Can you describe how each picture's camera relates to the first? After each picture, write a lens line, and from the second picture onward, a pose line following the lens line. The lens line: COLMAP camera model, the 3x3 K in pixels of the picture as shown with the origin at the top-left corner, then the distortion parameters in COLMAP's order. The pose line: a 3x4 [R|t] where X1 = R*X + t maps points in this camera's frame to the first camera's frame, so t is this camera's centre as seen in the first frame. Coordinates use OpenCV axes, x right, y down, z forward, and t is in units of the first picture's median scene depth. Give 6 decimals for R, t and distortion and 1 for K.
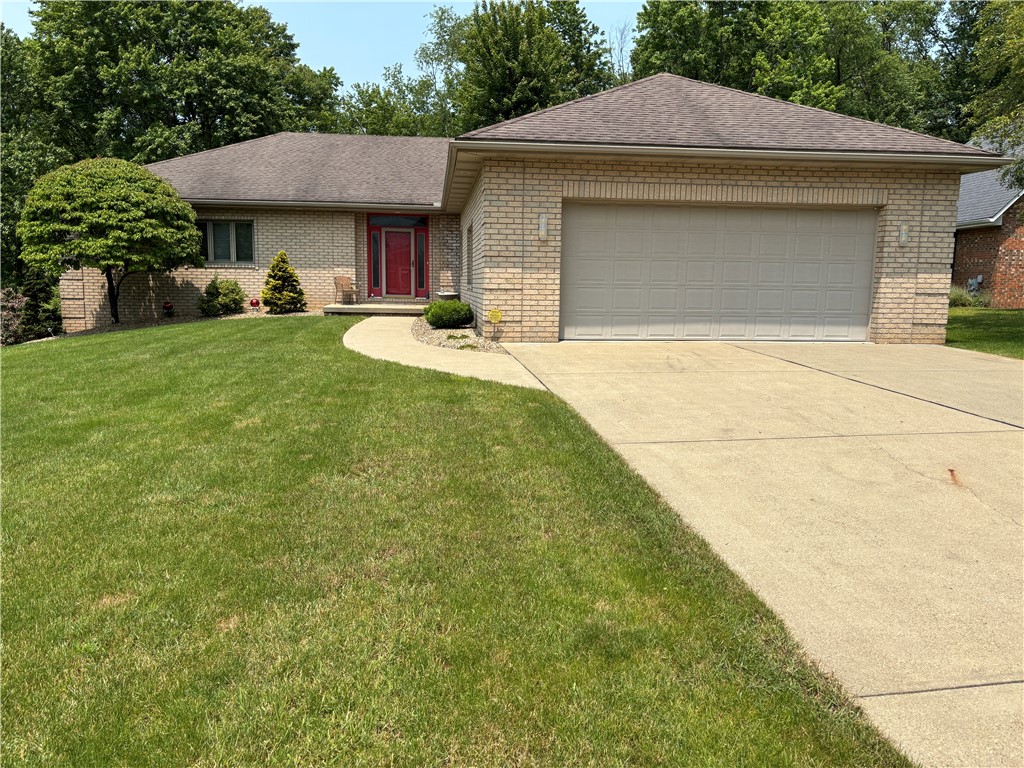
lens RADIAL K [[764.4, 0, 512.0], [0, 764.4, 384.0], [0, 0, 1]] dist [0.032349, -0.034391]
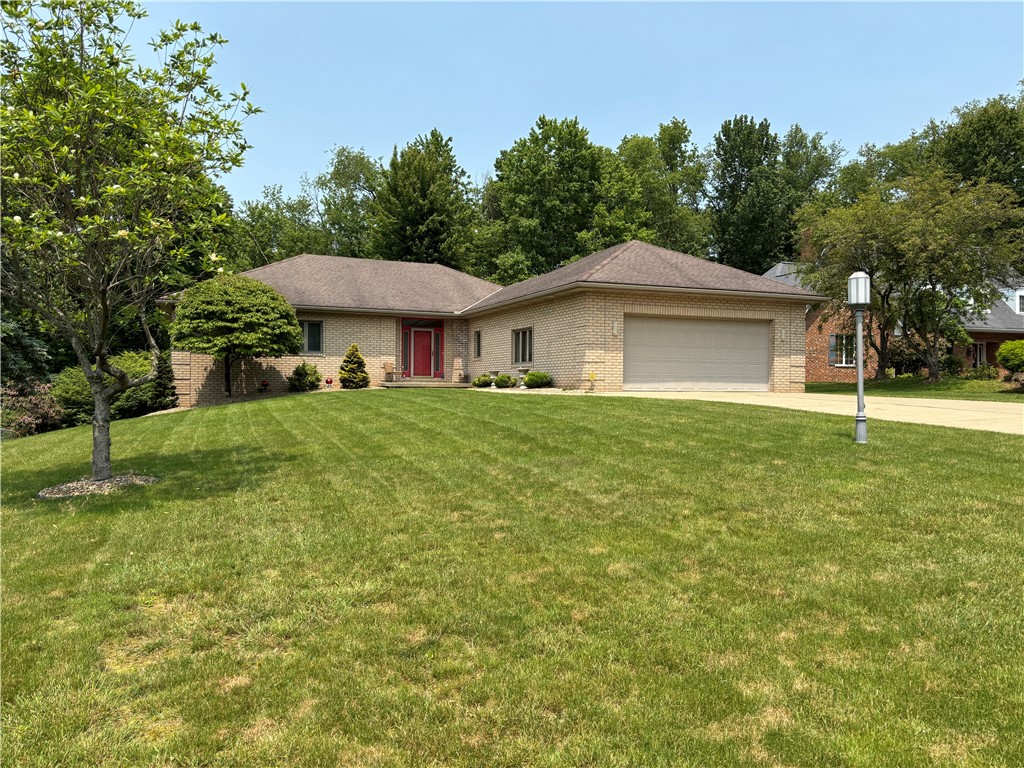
lens RADIAL K [[764.4, 0, 512.0], [0, 764.4, 384.0], [0, 0, 1]] dist [0.032349, -0.034391]
pose [[0.960243, -0.006302, 0.279096, -0.408006], [0.043386, 0.990967, -0.126896, 0.084365], [-0.275775, 0.133960, 0.951842, -0.371107]]
